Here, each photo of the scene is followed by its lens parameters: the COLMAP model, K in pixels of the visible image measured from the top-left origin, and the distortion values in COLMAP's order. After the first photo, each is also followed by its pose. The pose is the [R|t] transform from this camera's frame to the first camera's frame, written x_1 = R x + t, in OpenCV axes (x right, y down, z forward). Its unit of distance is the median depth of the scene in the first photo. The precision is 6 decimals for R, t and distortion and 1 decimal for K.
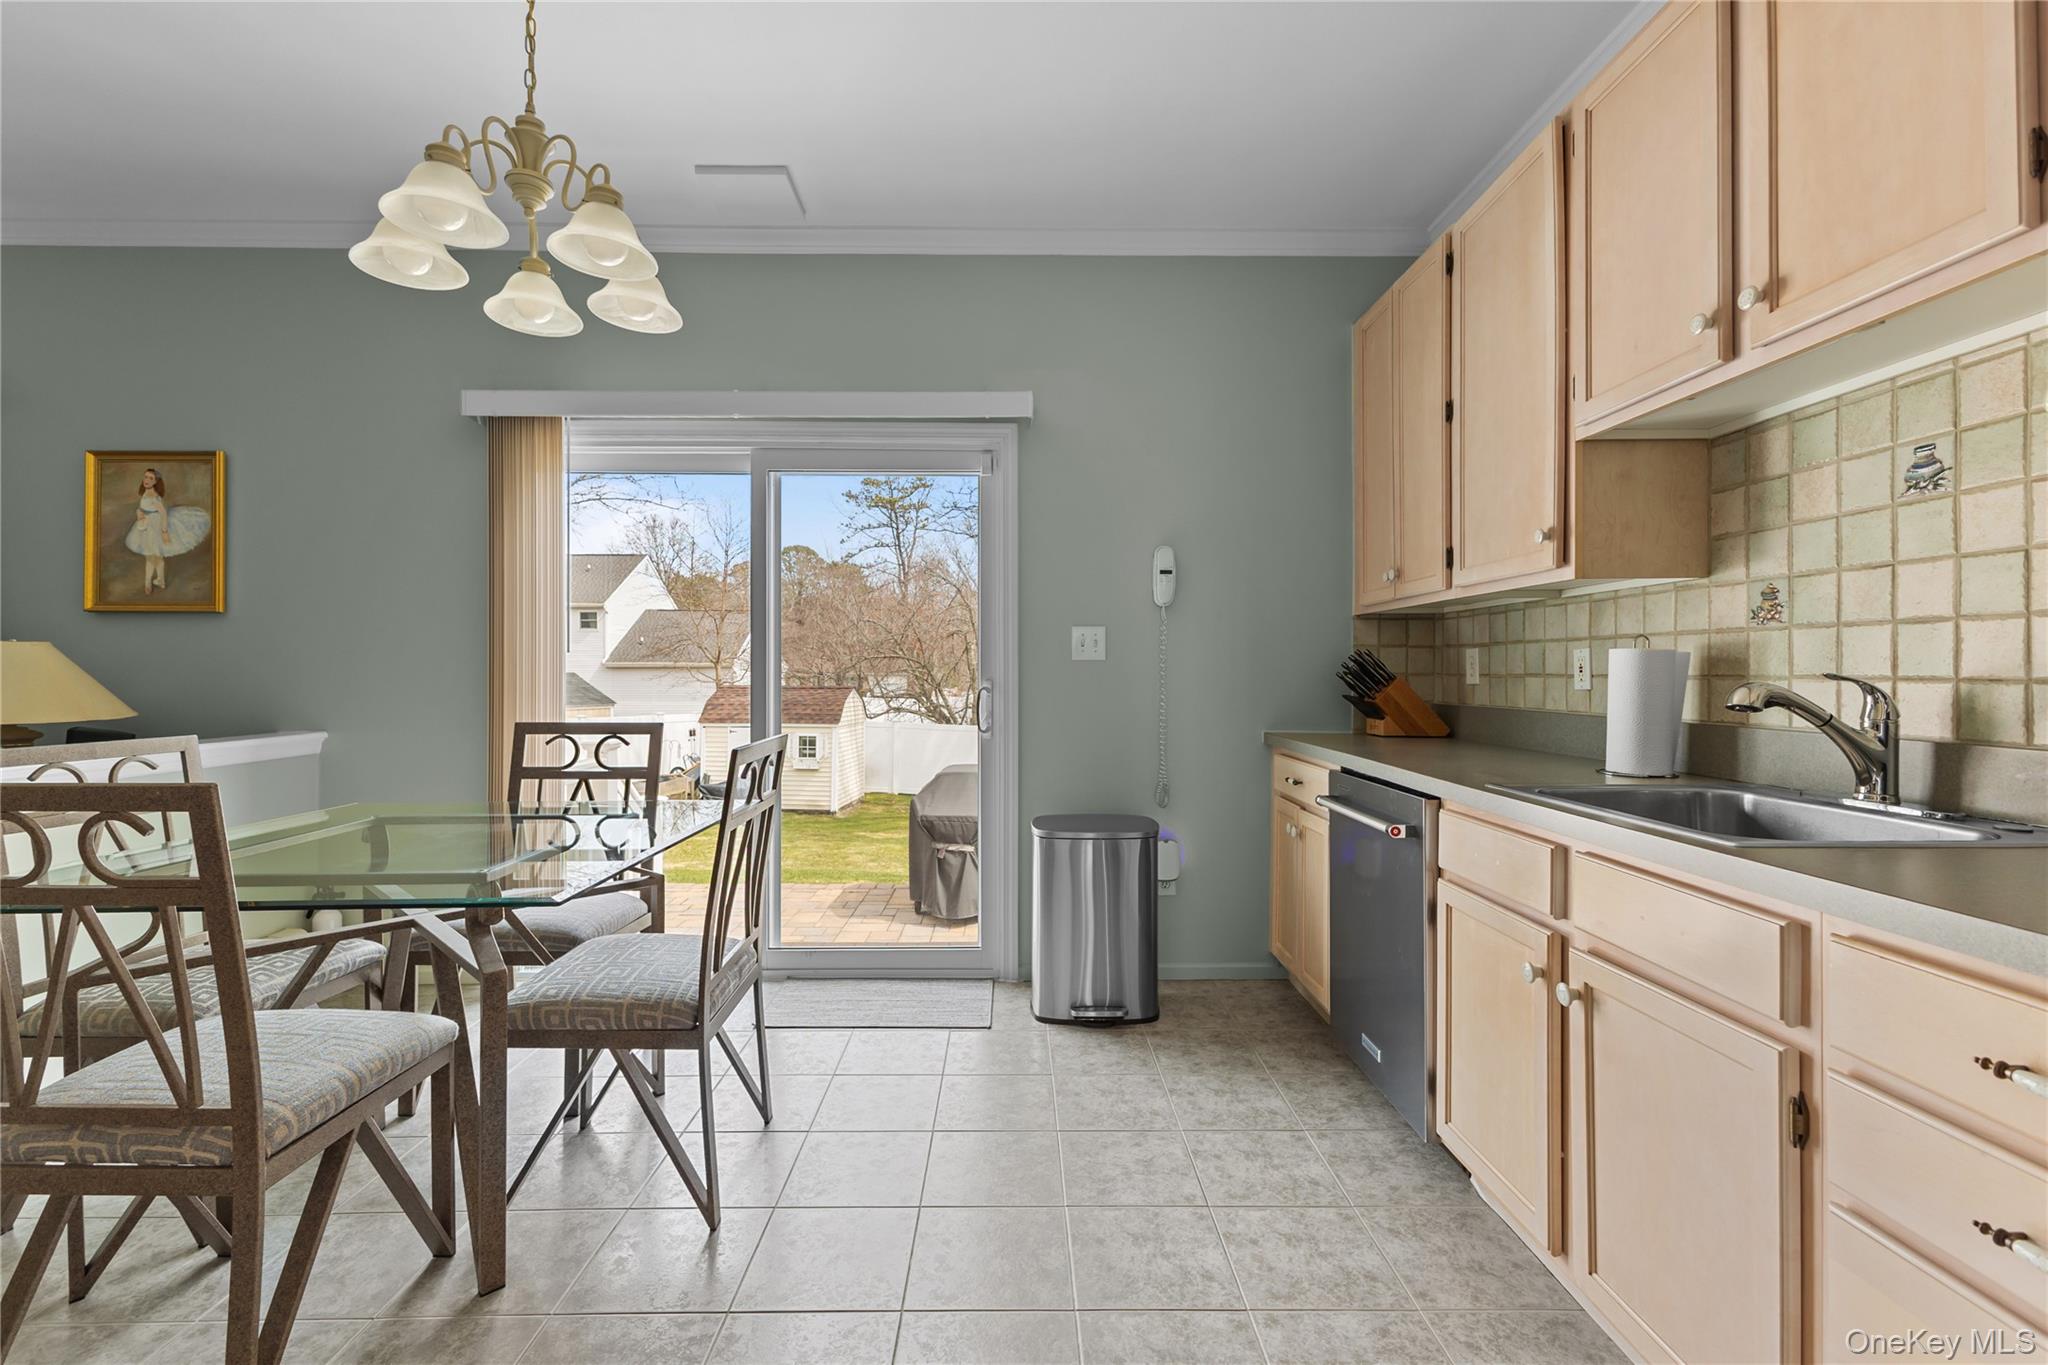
lens RADIAL K [[892.9, 0, 1026.2], [0, 892.9, 673.7], [0, 0, 1]] dist [0.003917, -0.001345]
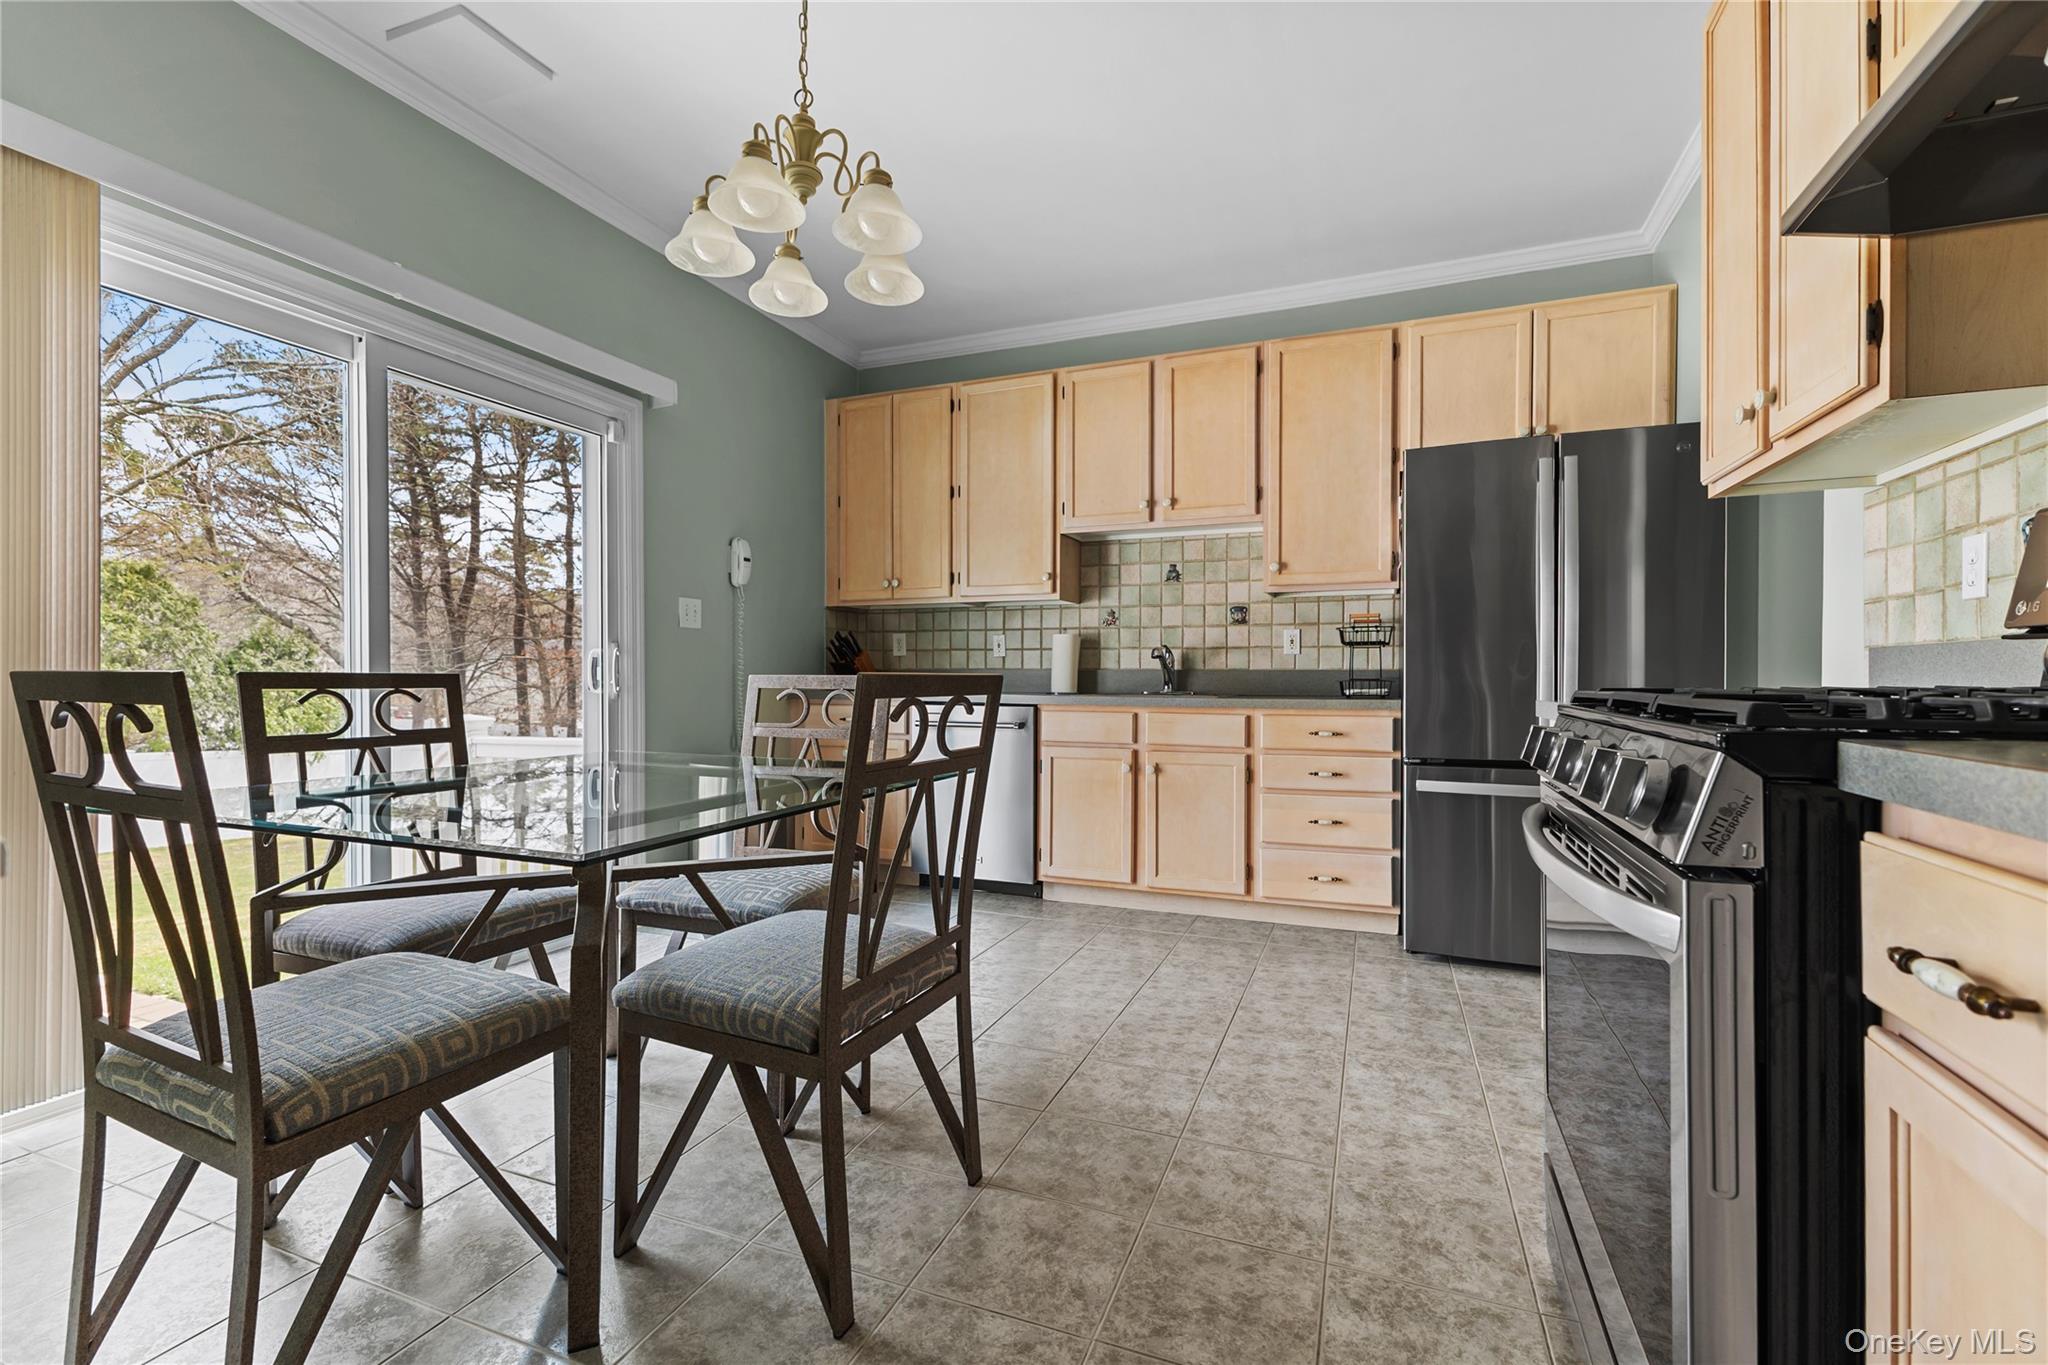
lens RADIAL K [[892.9, 0, 1015.4], [0, 892.9, 684.9], [0, 0, 1]] dist [0.003917, -0.001345]
pose [[0.395053, -0.004301, 0.918648, -1.421376], [-0.003667, 0.999974, 0.006258, 0.085104], [-0.918651, -0.005841, 0.395027, 0.284765]]
